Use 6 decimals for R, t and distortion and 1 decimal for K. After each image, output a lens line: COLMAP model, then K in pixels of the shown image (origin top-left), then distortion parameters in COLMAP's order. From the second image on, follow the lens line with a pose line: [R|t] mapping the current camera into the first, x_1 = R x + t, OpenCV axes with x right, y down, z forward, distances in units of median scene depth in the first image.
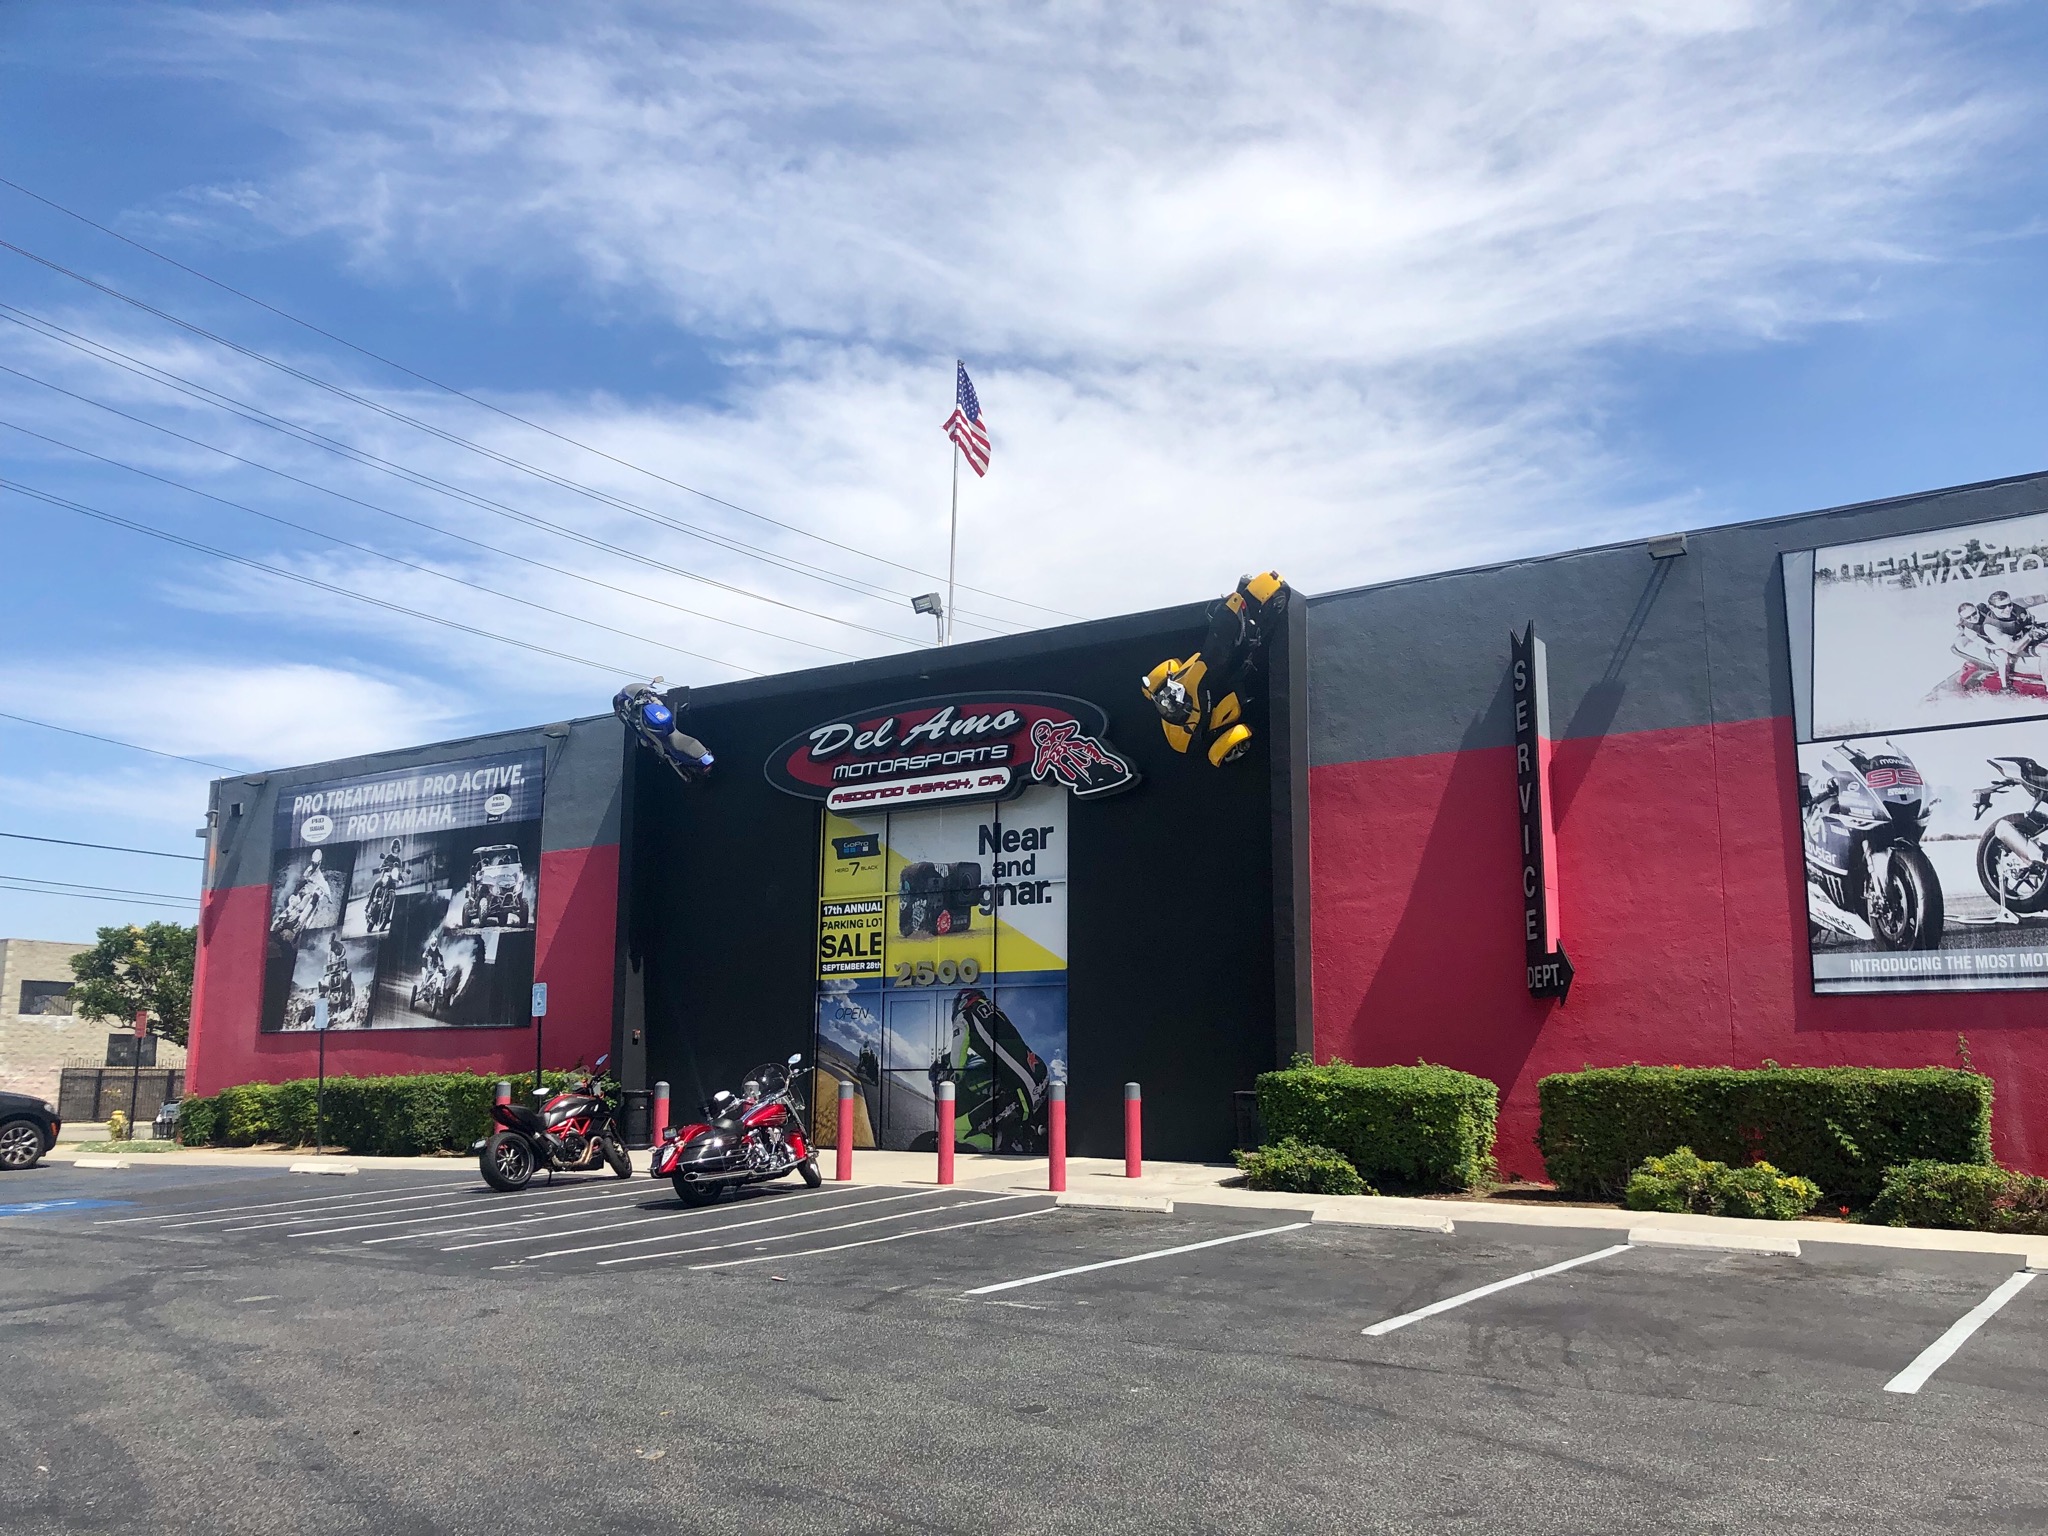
lens RADIAL K [[1701.2, 0, 1018.1], [0, 1701.2, 773.9], [0, 0, 1]] dist [0.018414, -0.015595]
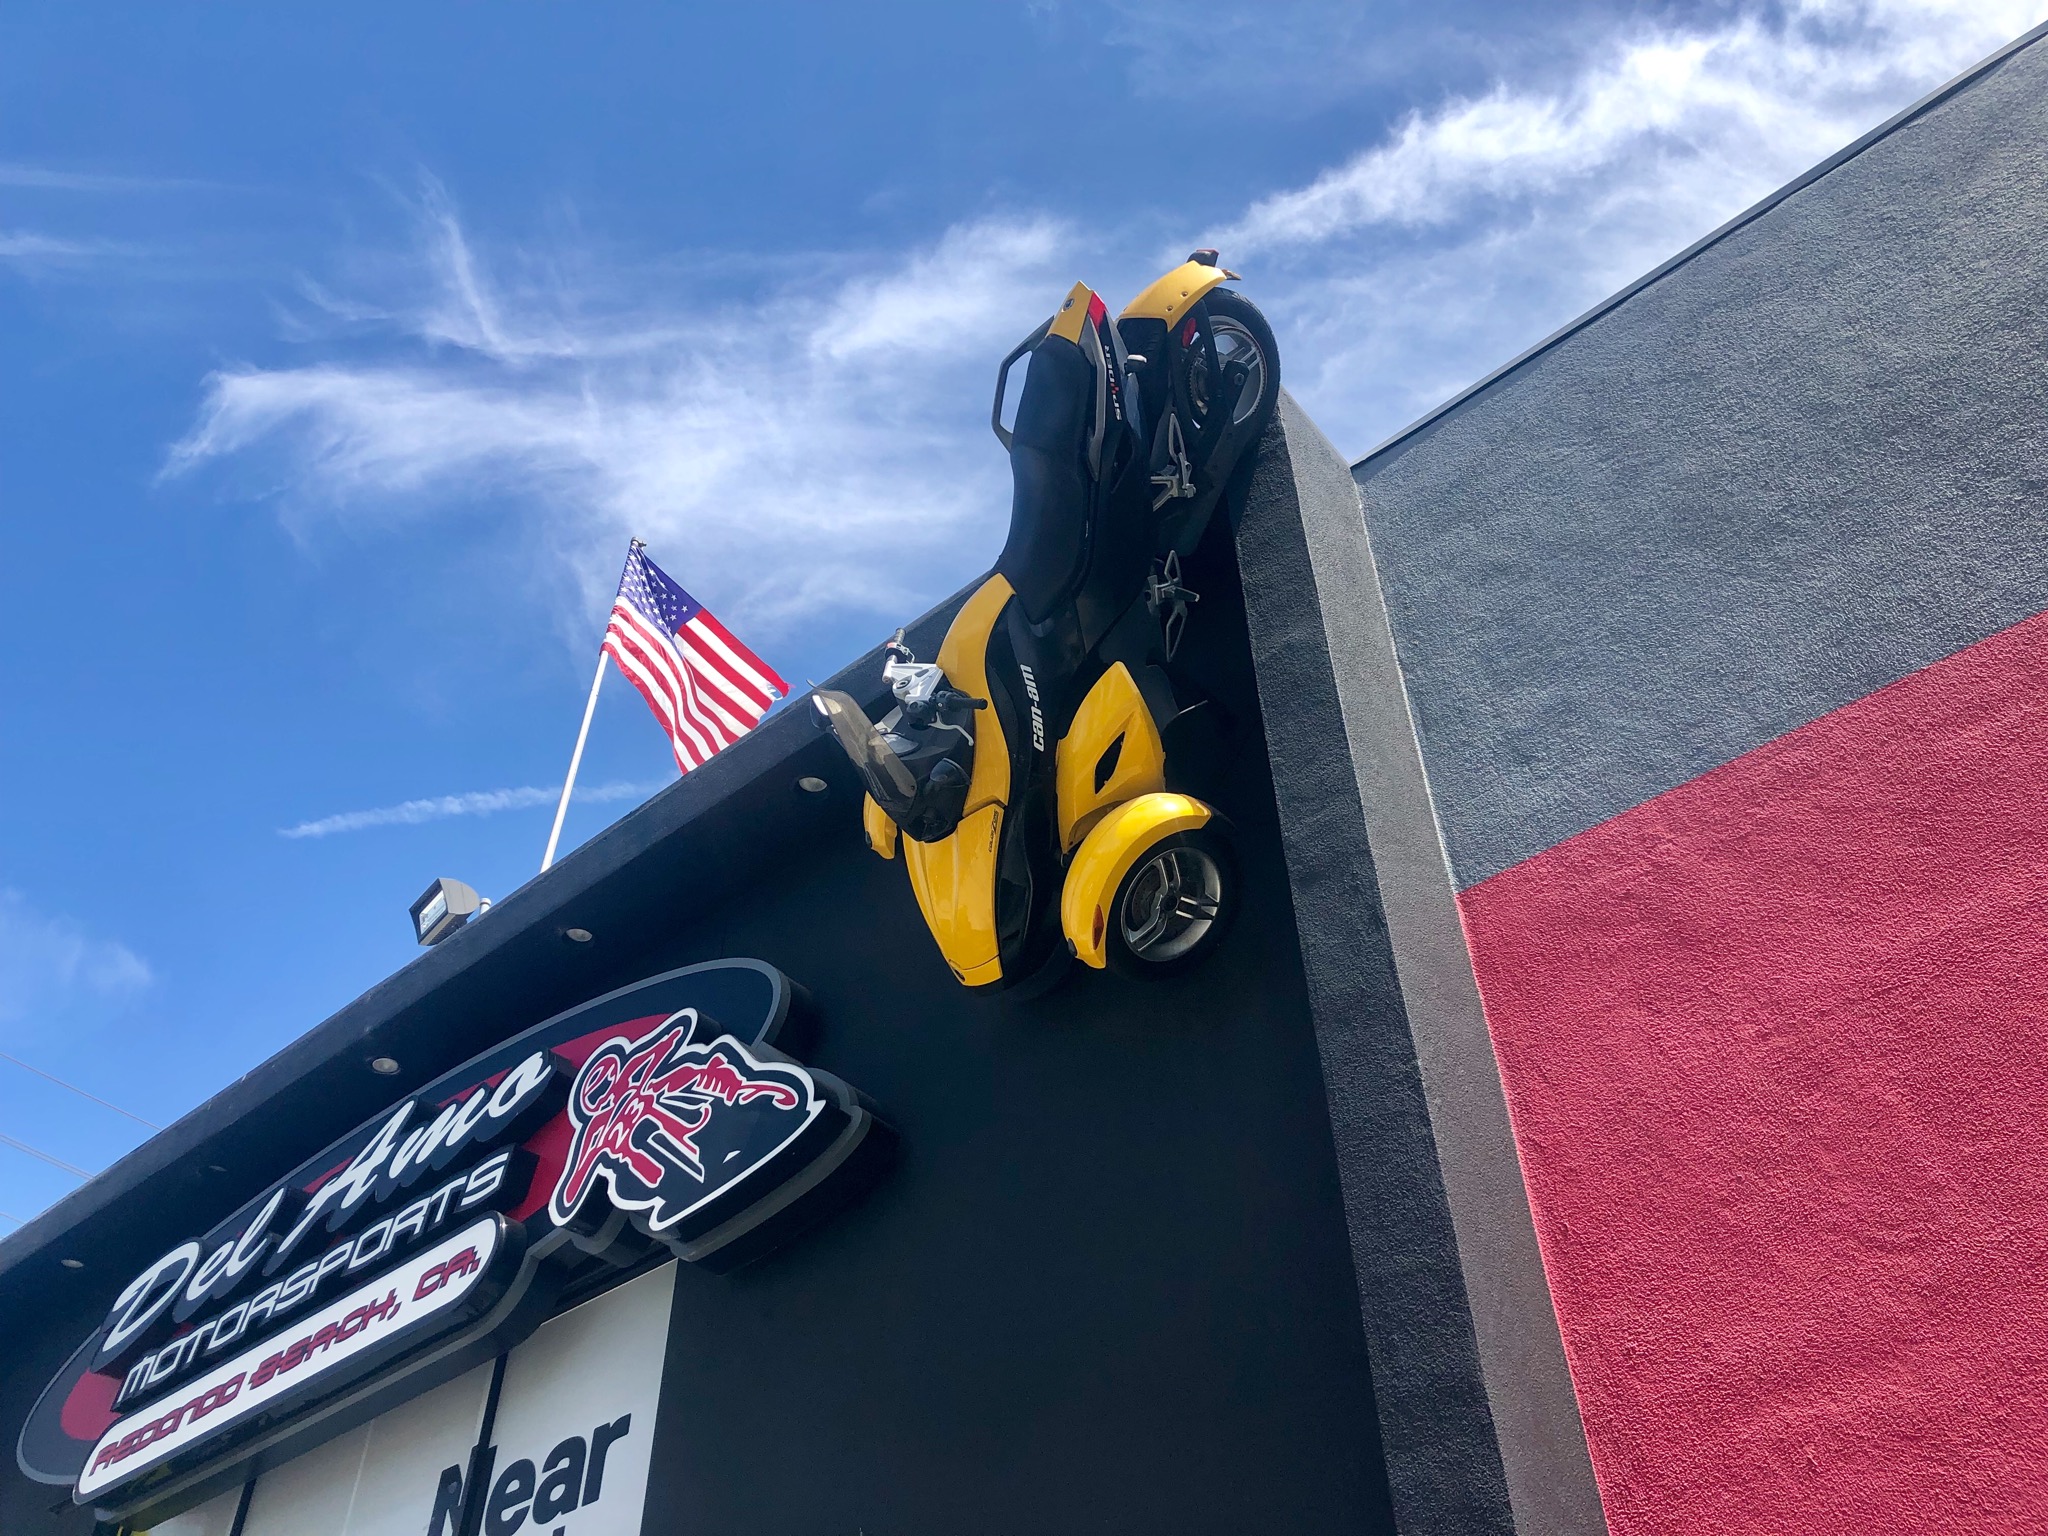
lens RADIAL K [[1701.2, 0, 1033.1], [0, 1701.2, 772.4], [0, 0, 1]] dist [0.018414, -0.015595]
pose [[0.994228, -0.090439, -0.057723, 0.075768], [0.043486, 0.831520, -0.553790, 0.068302], [0.098082, 0.548083, 0.830653, 0.469882]]
